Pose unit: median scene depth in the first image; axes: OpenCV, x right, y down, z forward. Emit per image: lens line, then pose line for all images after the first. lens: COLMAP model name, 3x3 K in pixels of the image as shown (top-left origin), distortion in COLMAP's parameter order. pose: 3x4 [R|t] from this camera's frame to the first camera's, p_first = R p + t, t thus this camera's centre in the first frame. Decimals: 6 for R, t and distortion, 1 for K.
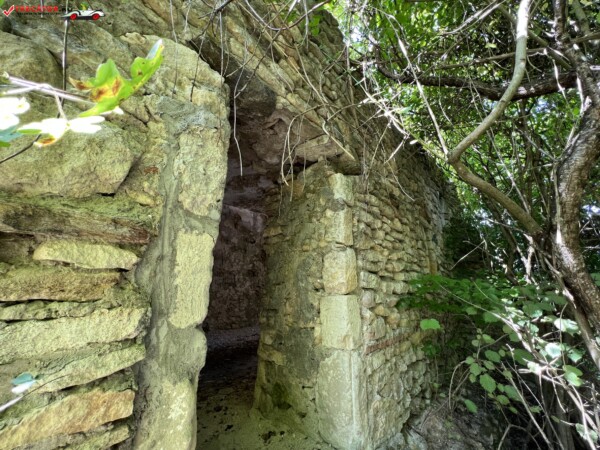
lens RADIAL K [[240.6, 0, 300.0], [0, 240.6, 226.3], [0, 0, 1]] dist [-0.003224, 0.001263]
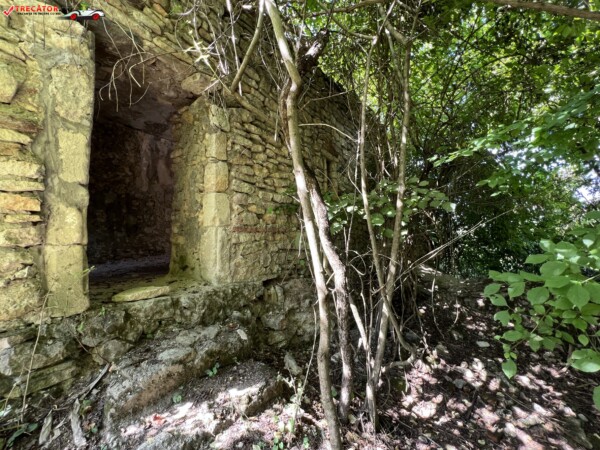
lens RADIAL K [[240.6, 0, 300.1], [0, 240.6, 226.6], [0, 0, 1]] dist [-0.003224, 0.001263]
pose [[0.997247, -0.010096, 0.073462, 0.975554], [-0.005343, 0.978330, 0.206984, 0.295710], [-0.073959, -0.206807, 0.975582, -0.872580]]
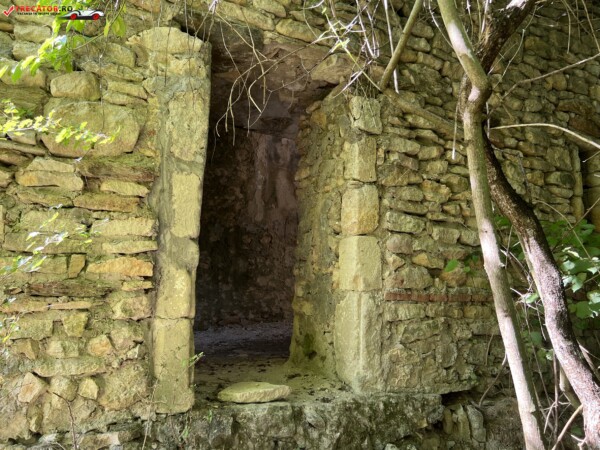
lens RADIAL K [[453.4, 0, 304.8], [0, 453.4, 228.2], [0, 0, 1]] dist [0.049090, -0.059395]
pose [[0.923615, -0.027489, -0.382333, 1.075028], [0.072565, 0.991929, 0.103979, 0.103914], [0.376389, -0.123780, 0.918156, -1.068598]]
